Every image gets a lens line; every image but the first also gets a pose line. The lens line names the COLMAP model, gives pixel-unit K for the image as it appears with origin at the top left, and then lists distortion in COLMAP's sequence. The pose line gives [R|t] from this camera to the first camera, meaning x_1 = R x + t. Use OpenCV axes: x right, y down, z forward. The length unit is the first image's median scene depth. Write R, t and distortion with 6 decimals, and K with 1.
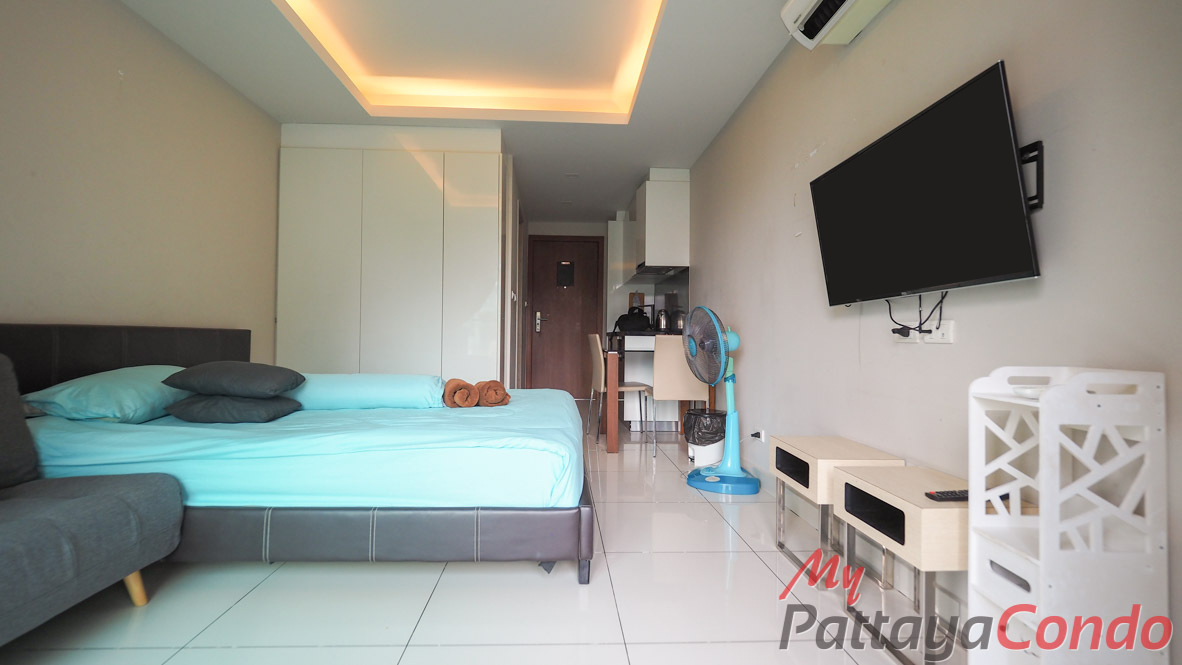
lens RADIAL K [[507.9, 0, 582.8], [0, 507.9, 330.1], [0, 0, 1]] dist [-0.013551, -0.000015]
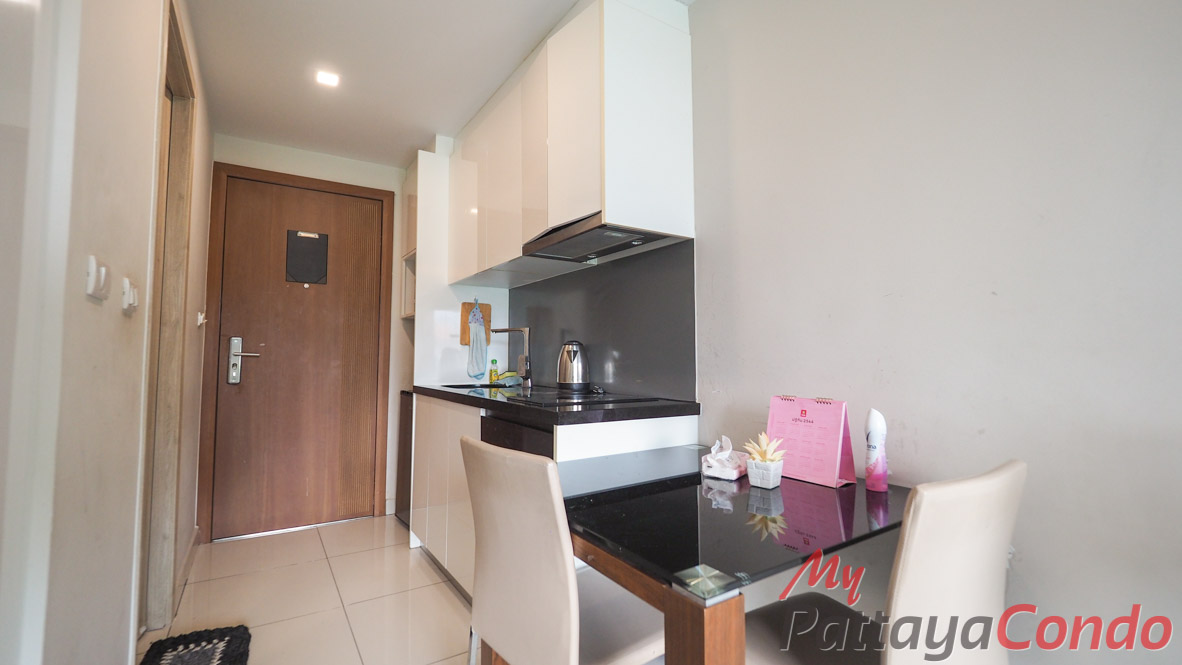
lens RADIAL K [[498.1, 0, 578.0], [0, 498.1, 325.8], [0, 0, 1]] dist [-0.003276, -0.000098]
pose [[0.864798, 0.016018, 0.501864, -0.159175], [0.005568, 0.999124, -0.041485, -0.090068], [-0.502088, 0.038671, 0.863951, 1.580917]]
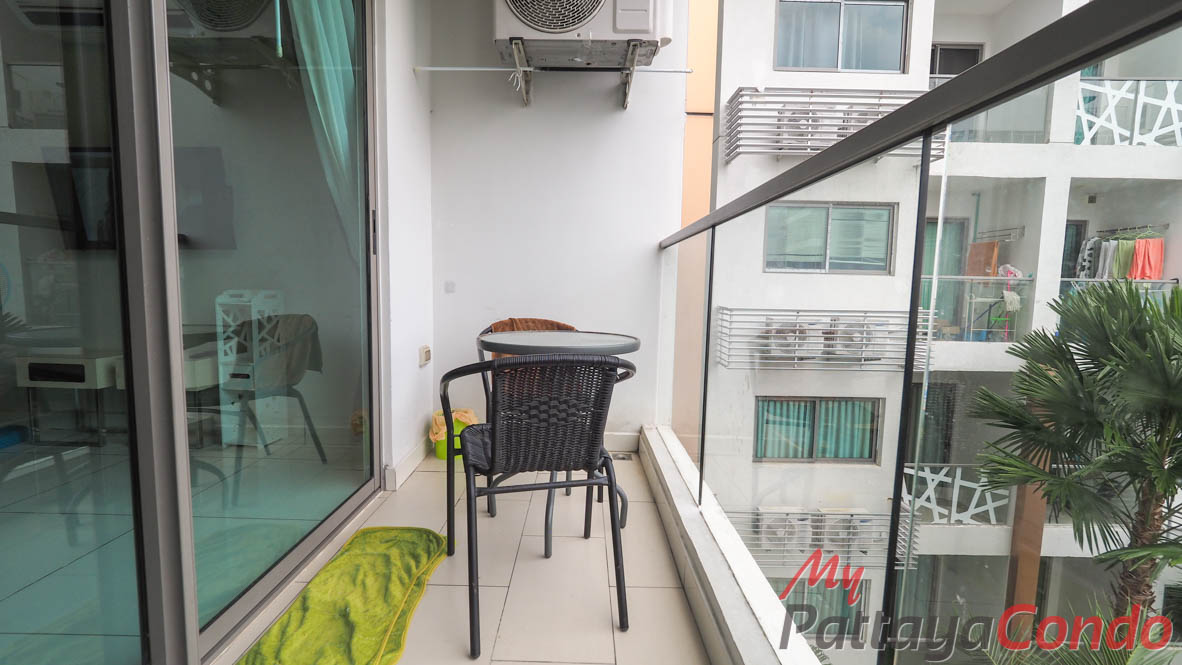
lens RADIAL K [[495.2, 0, 580.4], [0, 495.2, 331.0], [0, 0, 1]] dist [-0.009300, 0.000161]
pose [[0.061244, -0.103565, 0.992735, -0.718927], [-0.031236, 0.993916, 0.105615, -0.014891], [-0.997634, -0.037478, 0.057637, -0.398865]]
